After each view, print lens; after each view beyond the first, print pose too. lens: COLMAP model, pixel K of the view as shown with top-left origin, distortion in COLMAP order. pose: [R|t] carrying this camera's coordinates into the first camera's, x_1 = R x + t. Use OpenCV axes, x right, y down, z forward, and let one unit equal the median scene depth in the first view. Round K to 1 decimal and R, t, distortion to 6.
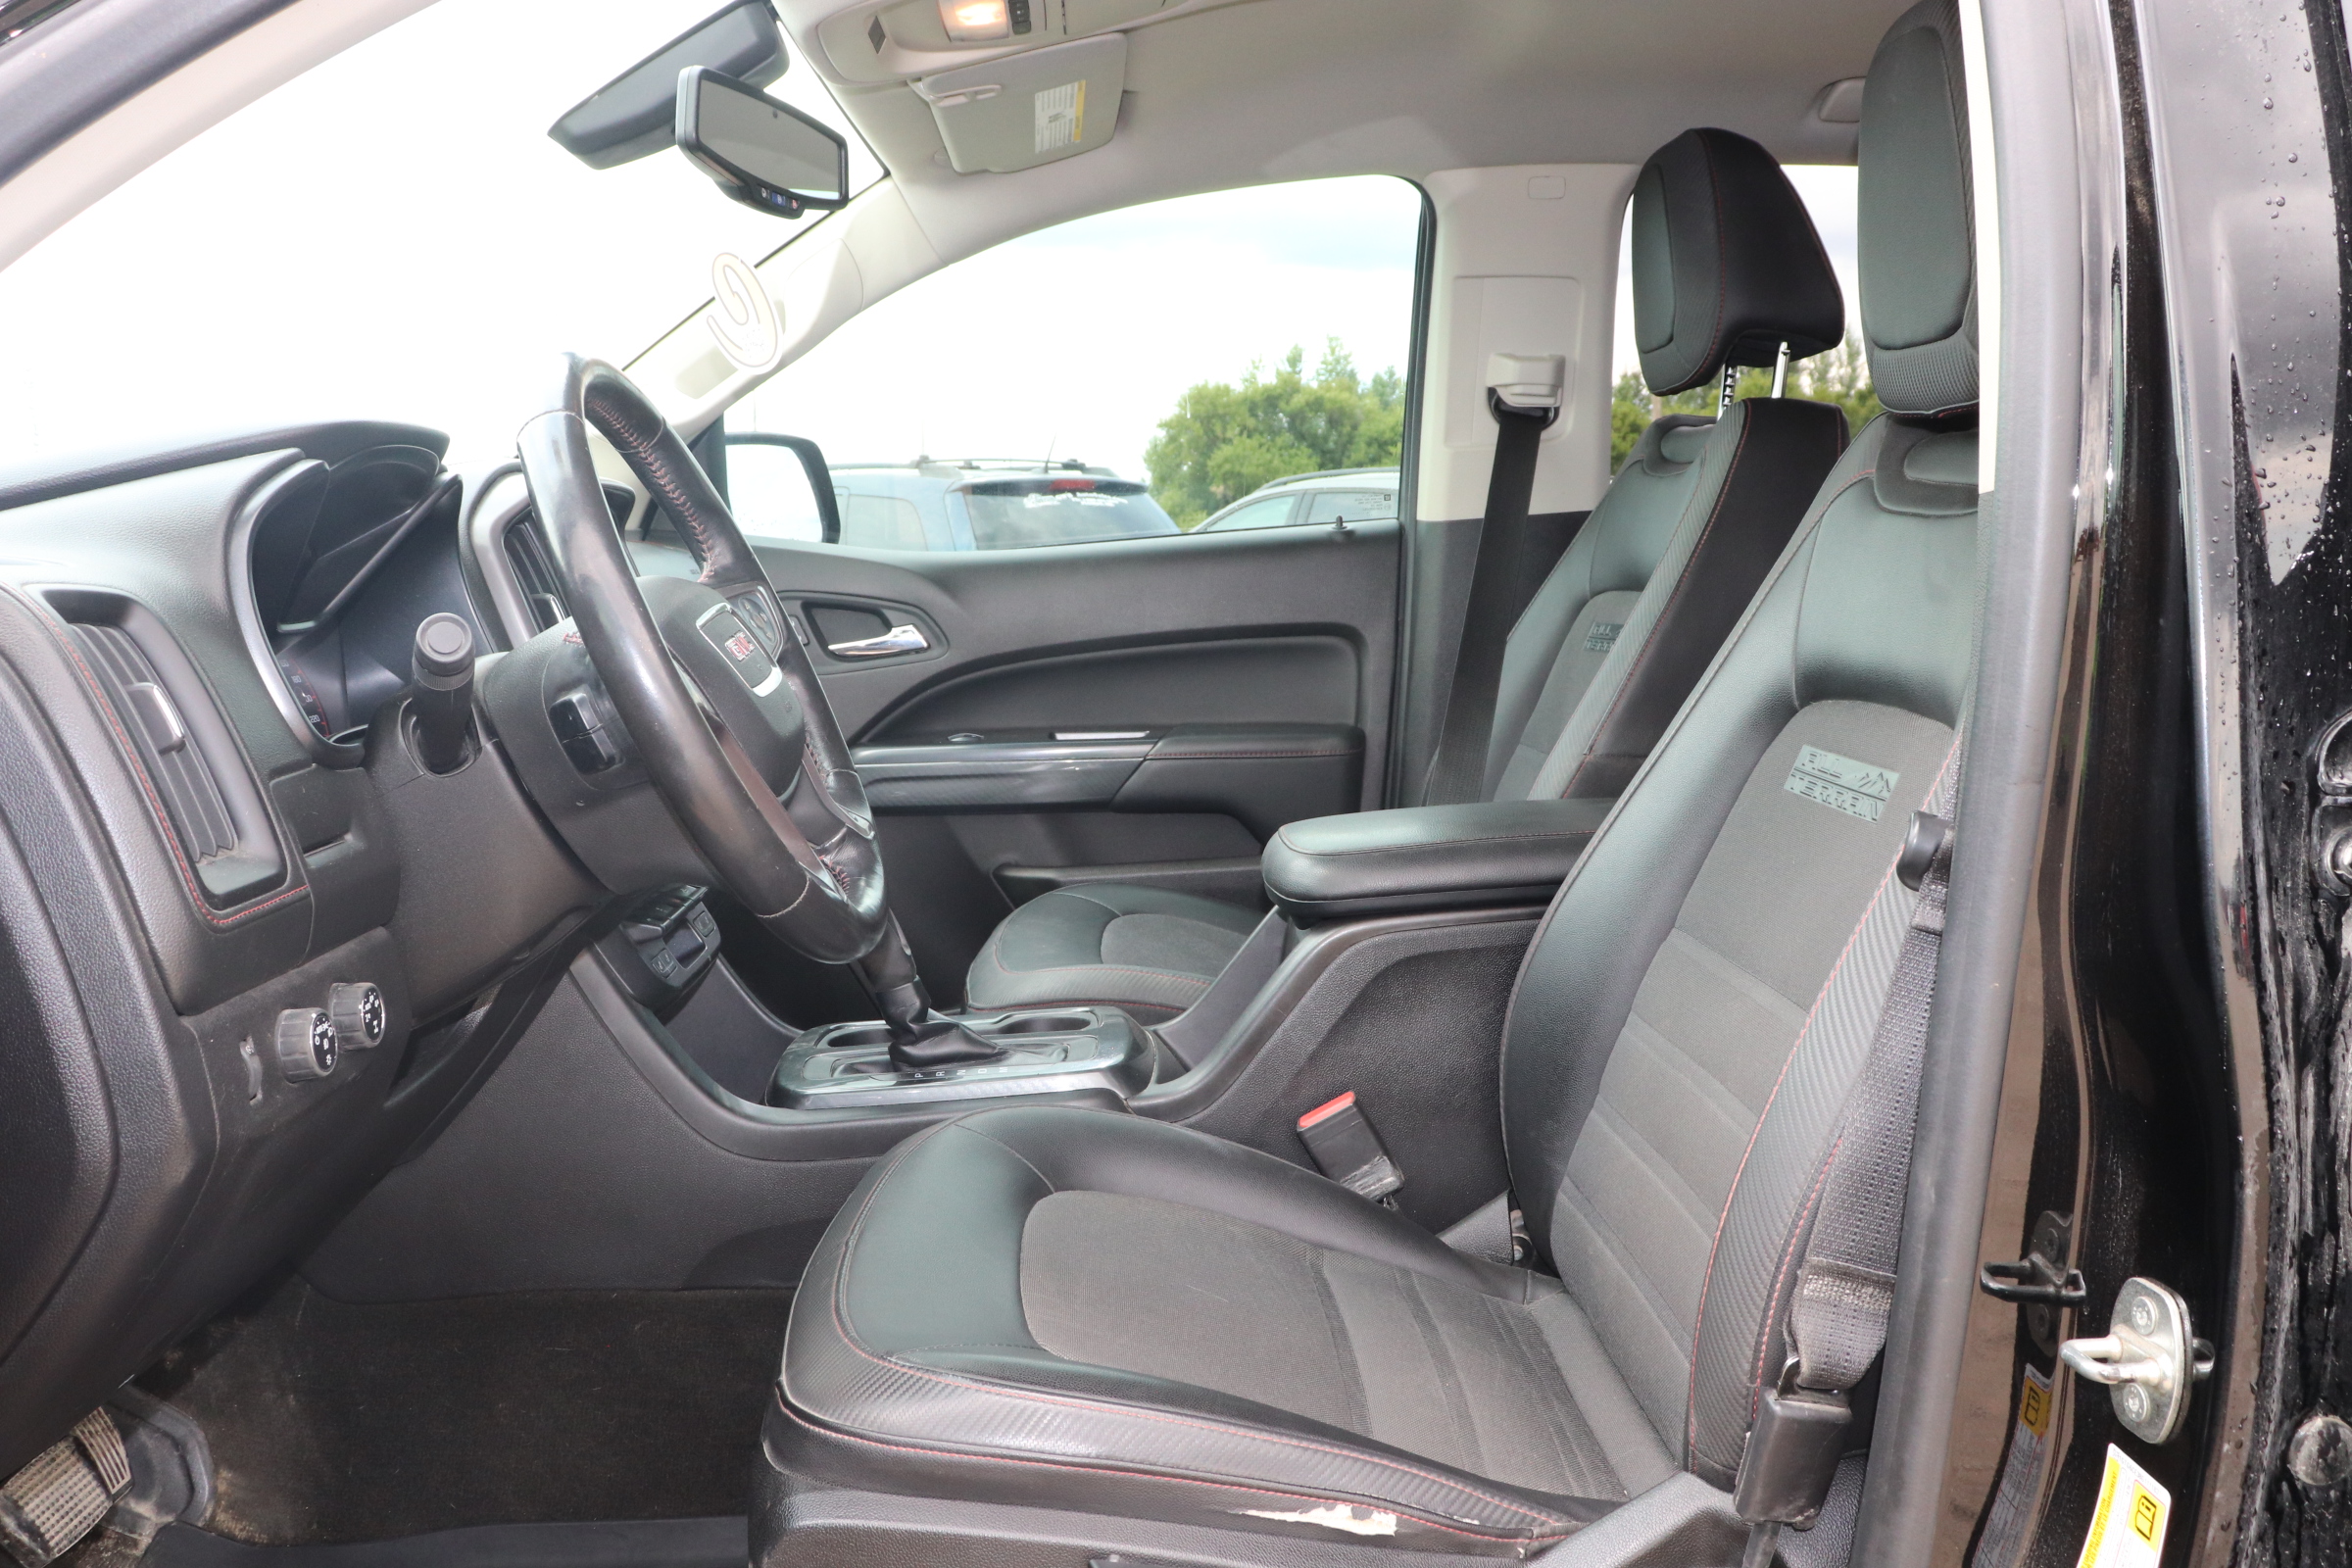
lens RADIAL K [[1937.9, 0, 1186.5], [0, 1937.9, 780.9], [0, 0, 1]] dist [-0.186590, 0.172577]
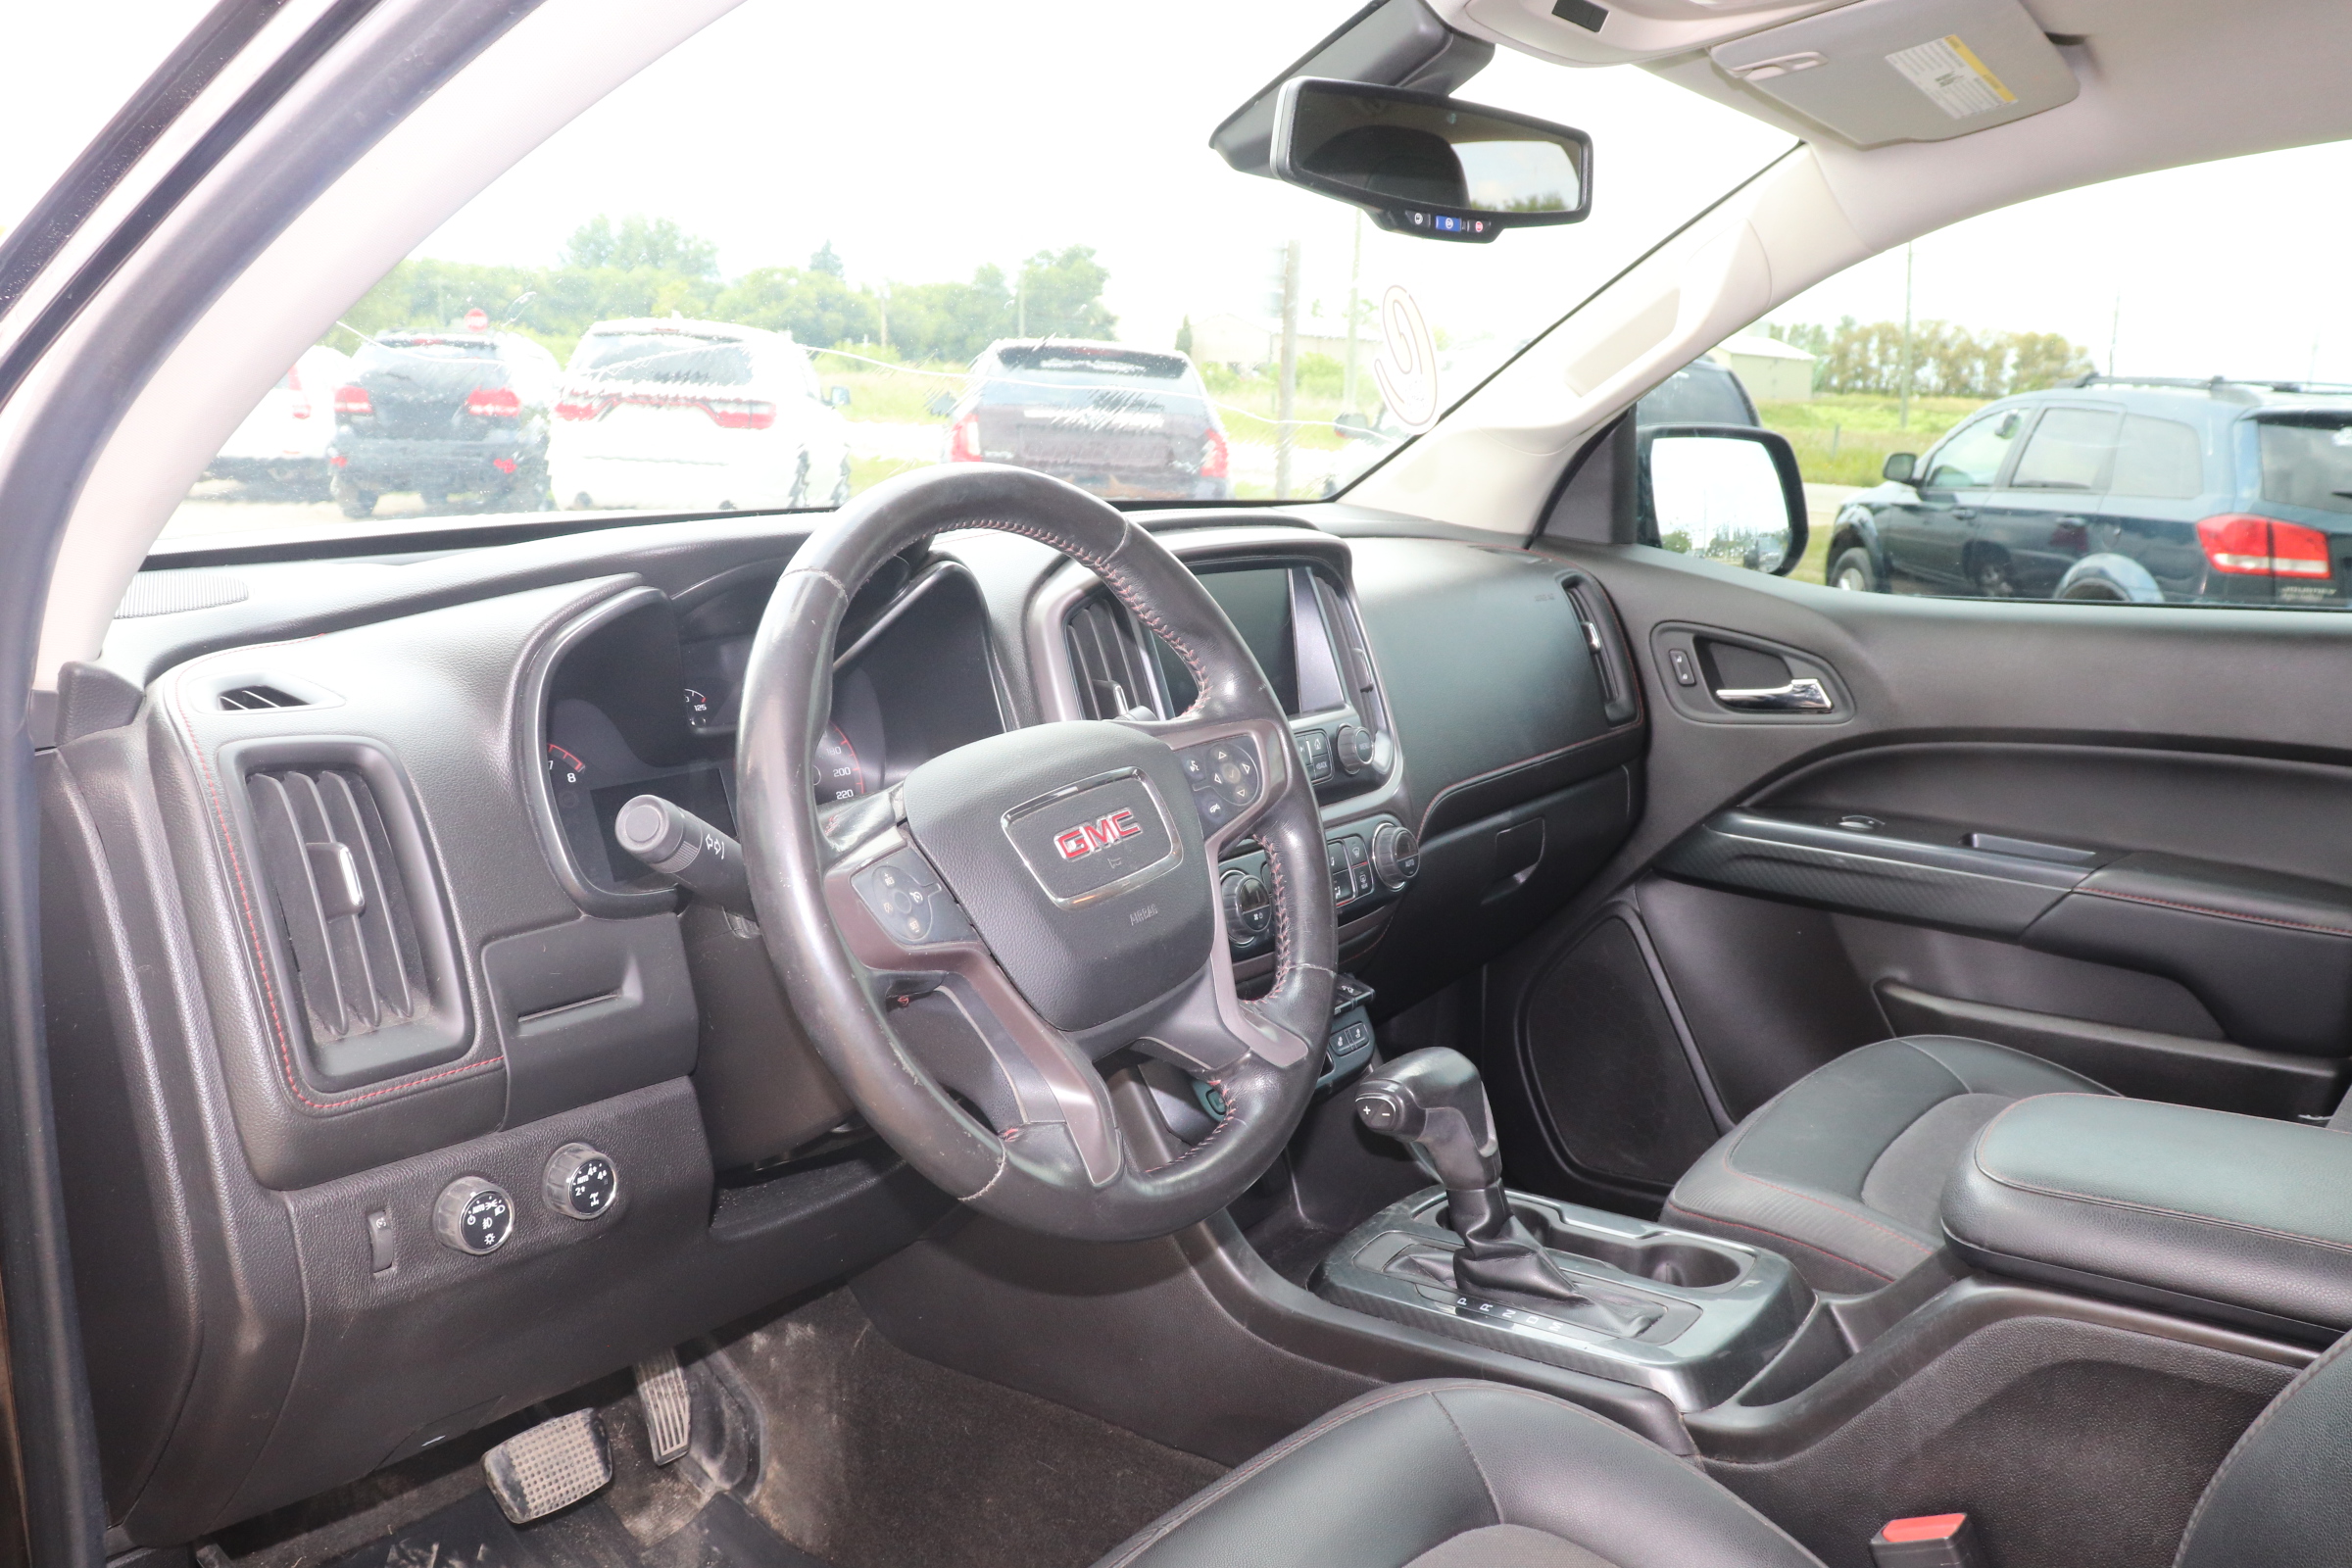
lens RADIAL K [[1937.9, 0, 1186.5], [0, 1937.9, 780.9], [0, 0, 1]] dist [-0.186590, 0.172577]
pose [[0.777030, 0.165748, -0.607249, 0.232195], [-0.122328, 0.986079, 0.112620, -0.147717], [0.617463, -0.013225, 0.786489, 0.281202]]
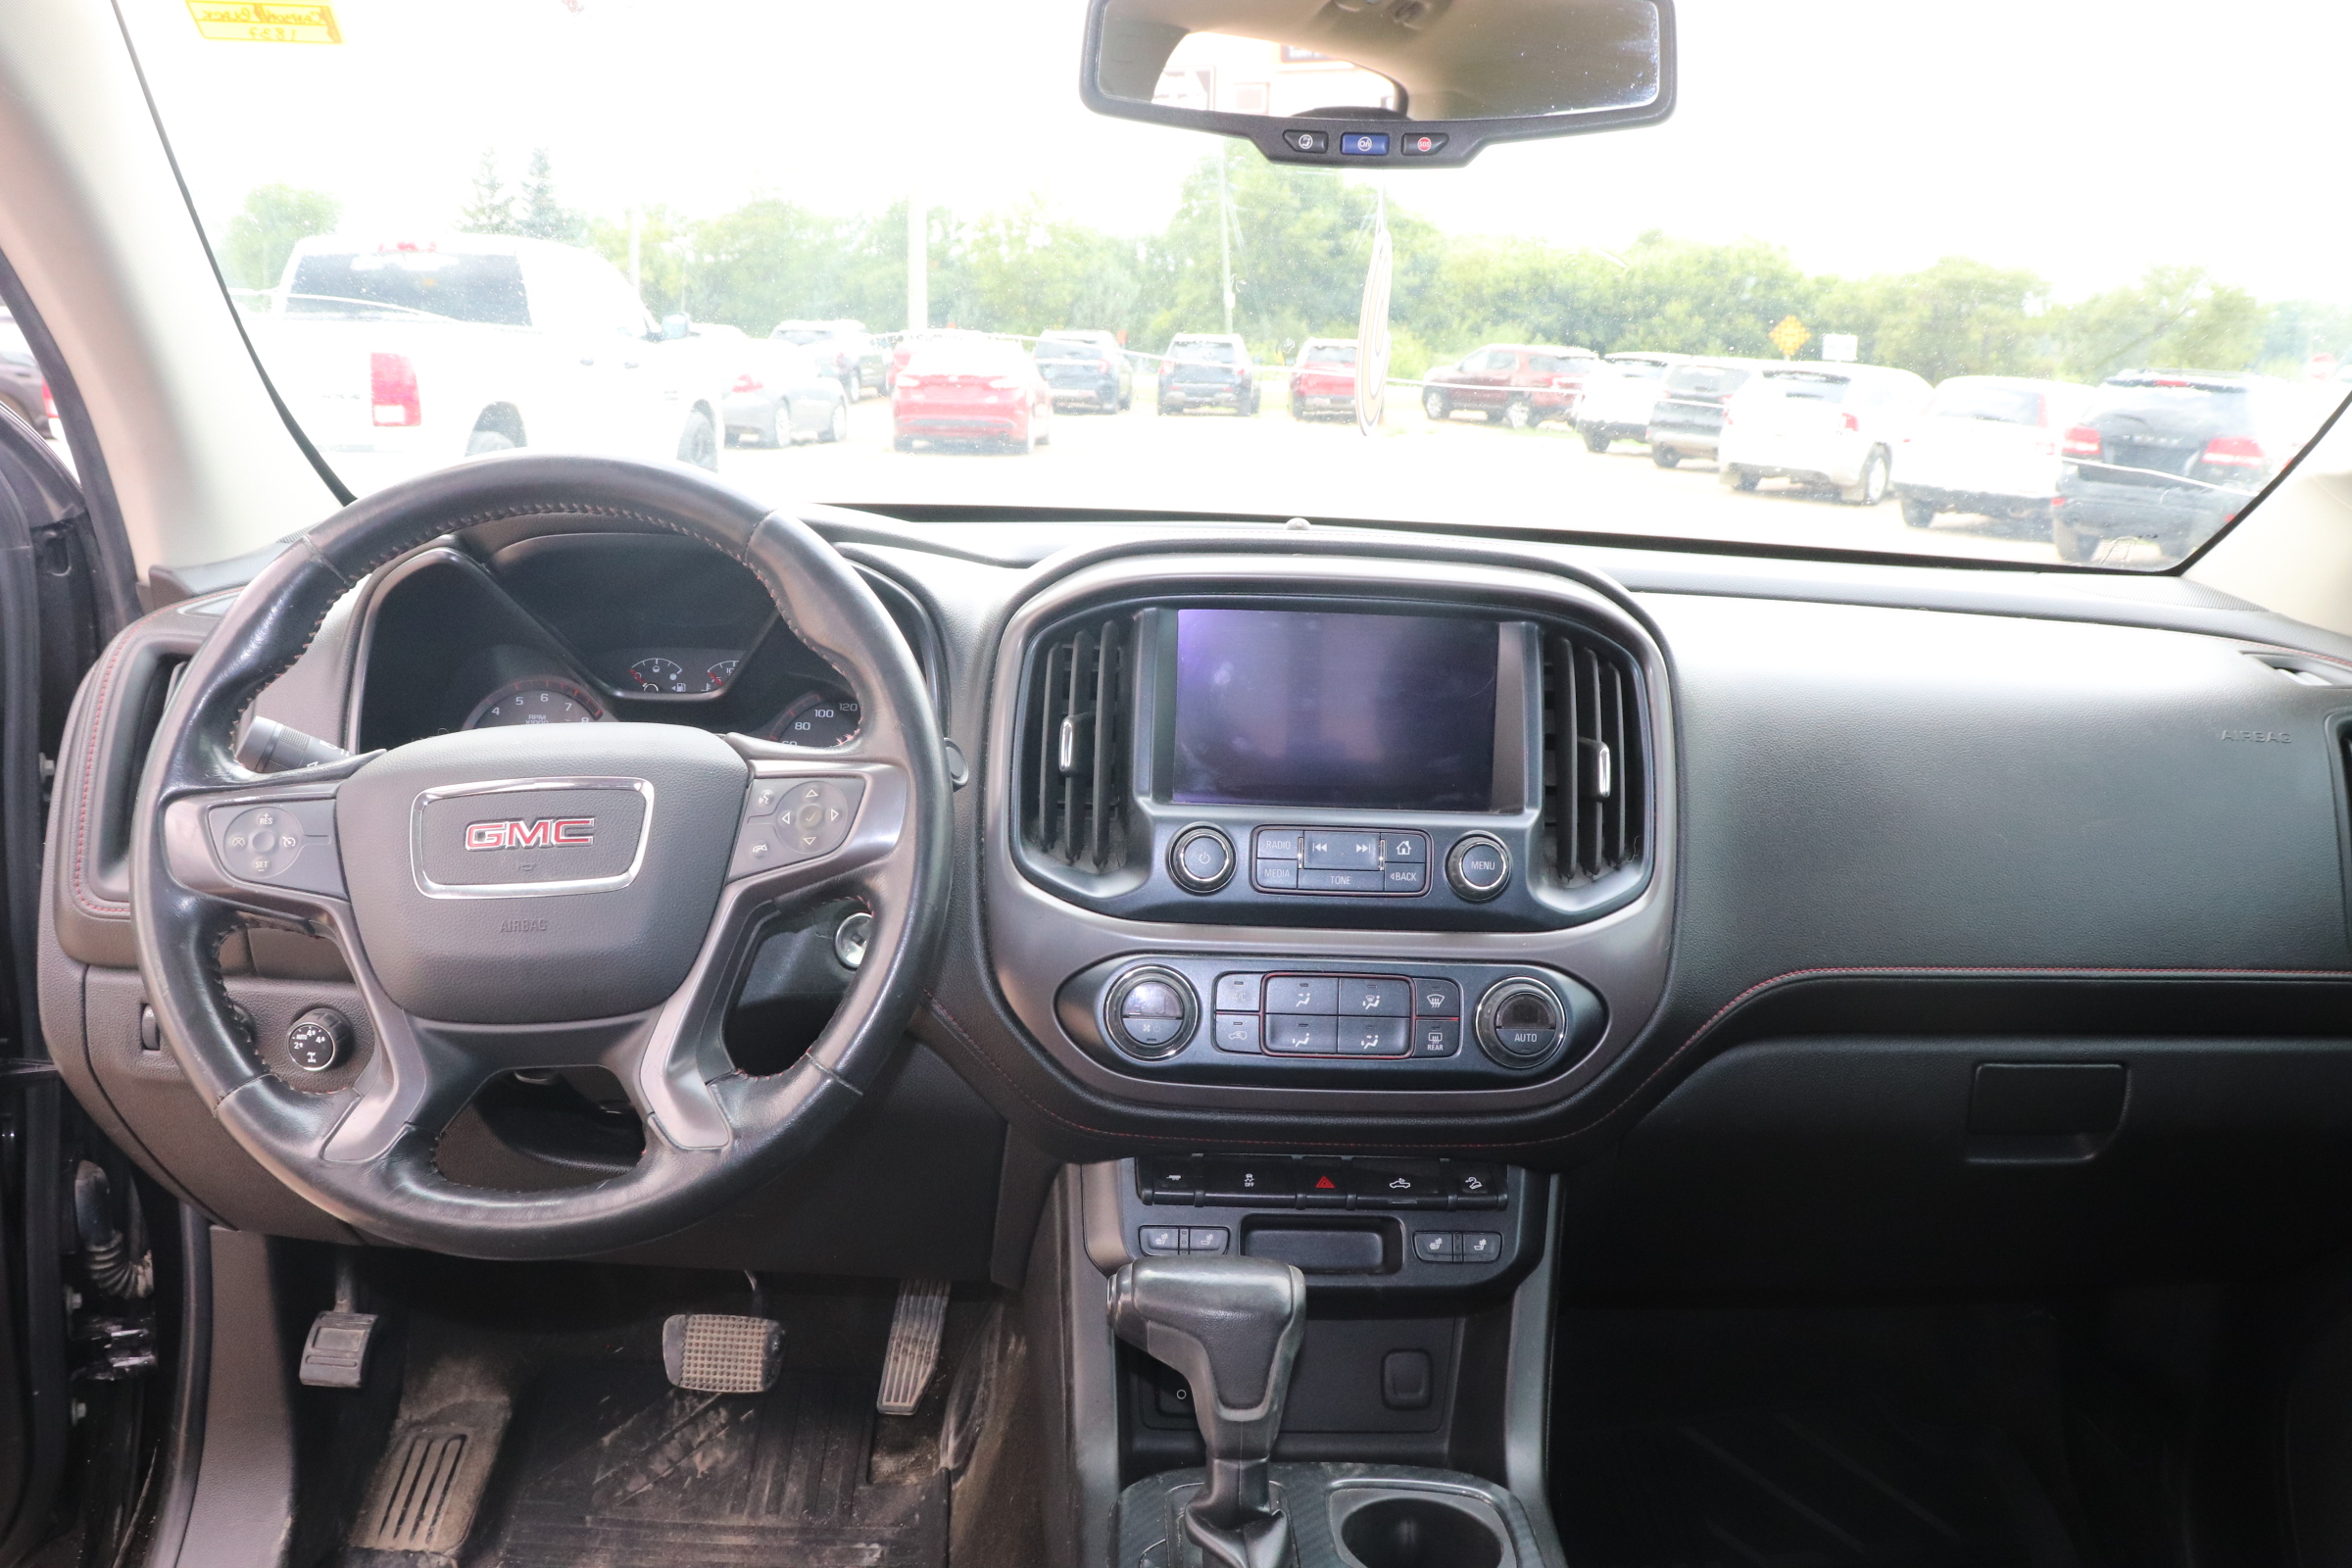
lens RADIAL K [[1937.9, 0, 1186.5], [0, 1937.9, 780.9], [0, 0, 1]] dist [-0.186590, 0.172577]
pose [[-0.006771, 0.225686, -0.974177, 0.403870], [-0.159084, 0.961549, 0.223866, -0.236739], [0.987242, 0.156492, 0.029392, 0.949594]]
